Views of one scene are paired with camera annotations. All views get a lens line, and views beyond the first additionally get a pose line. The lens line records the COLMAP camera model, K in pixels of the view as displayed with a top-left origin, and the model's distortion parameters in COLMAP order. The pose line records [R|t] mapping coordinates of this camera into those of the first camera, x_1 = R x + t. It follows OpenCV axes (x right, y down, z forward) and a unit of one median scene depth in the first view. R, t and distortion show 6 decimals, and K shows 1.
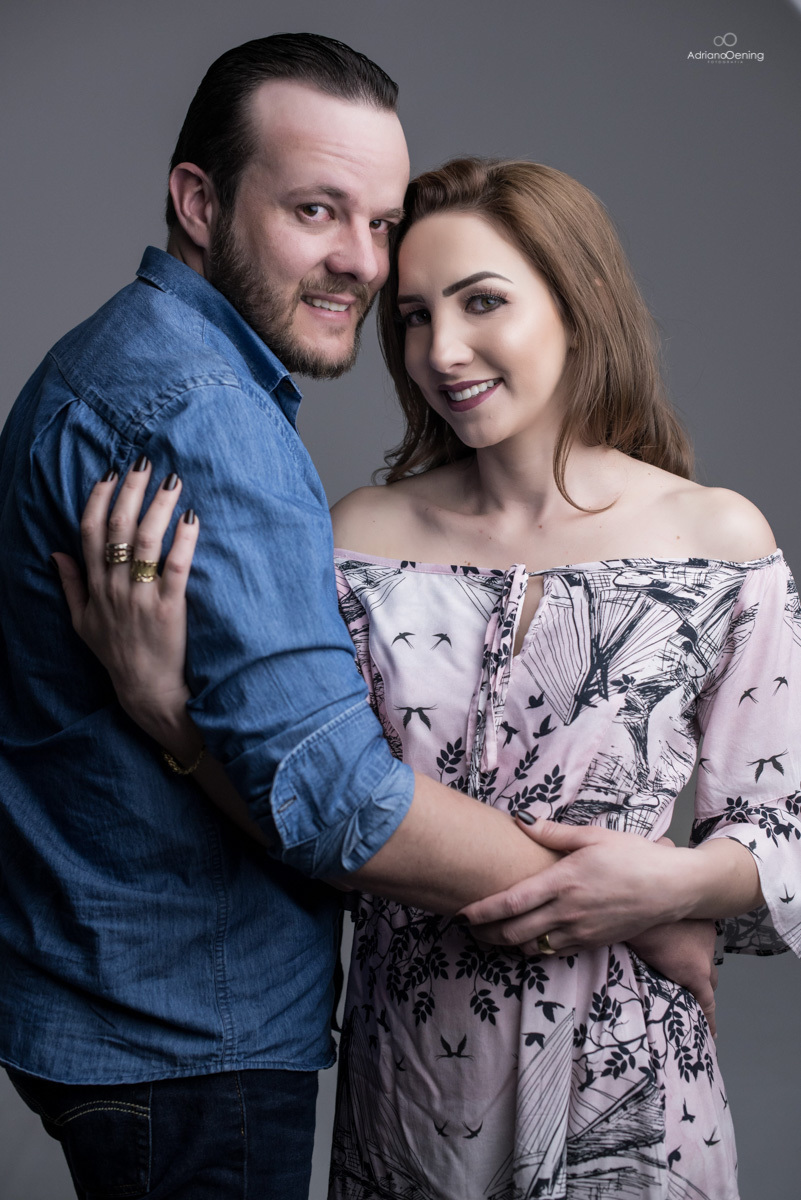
lens RADIAL K [[1652.2, 0, 400.5], [0, 1652.2, 600.0], [0, 0, 1]] dist [0.152393, 0.003942]
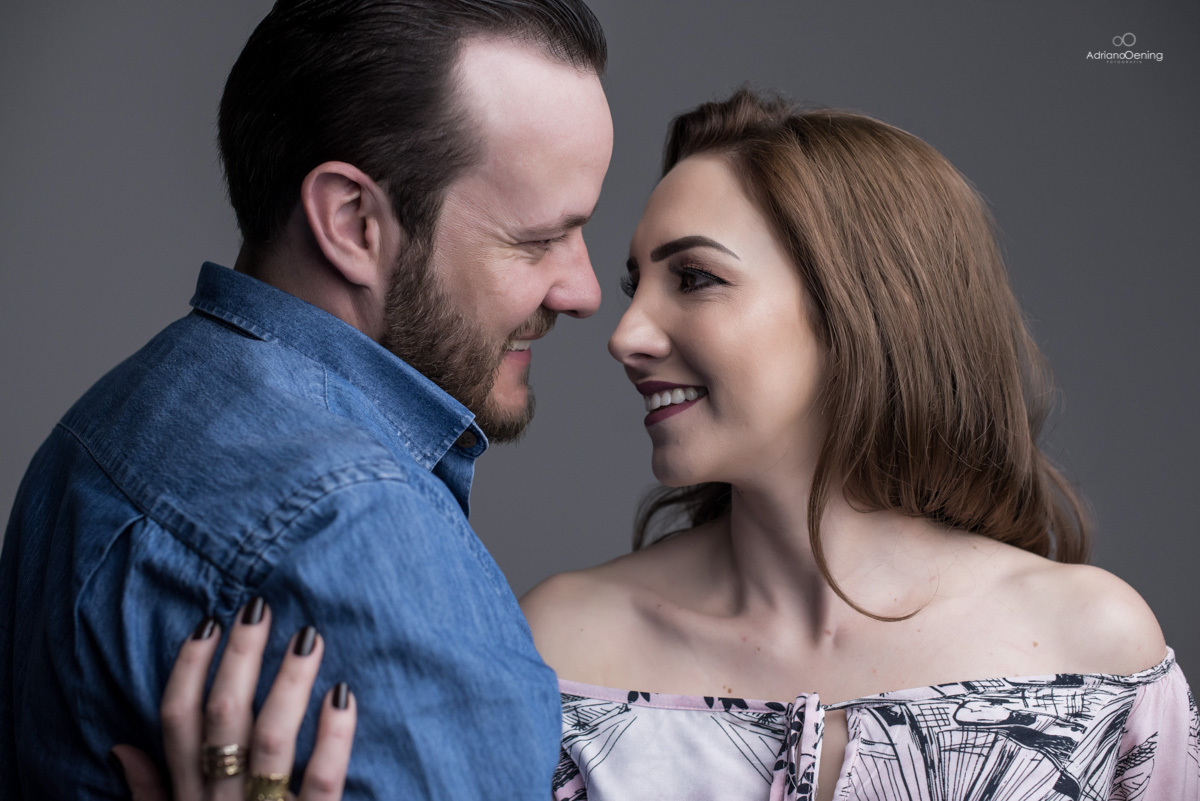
lens RADIAL K [[1717.3, 0, 600.0], [0, 1717.3, 400.5], [0, 0, 1]] dist [0.015155, 0.019379]
pose [[0.992284, -0.049330, 0.113748, -0.090456], [0.055249, 0.997246, -0.049483, -0.115005], [-0.110994, 0.055385, 0.992277, 0.311151]]
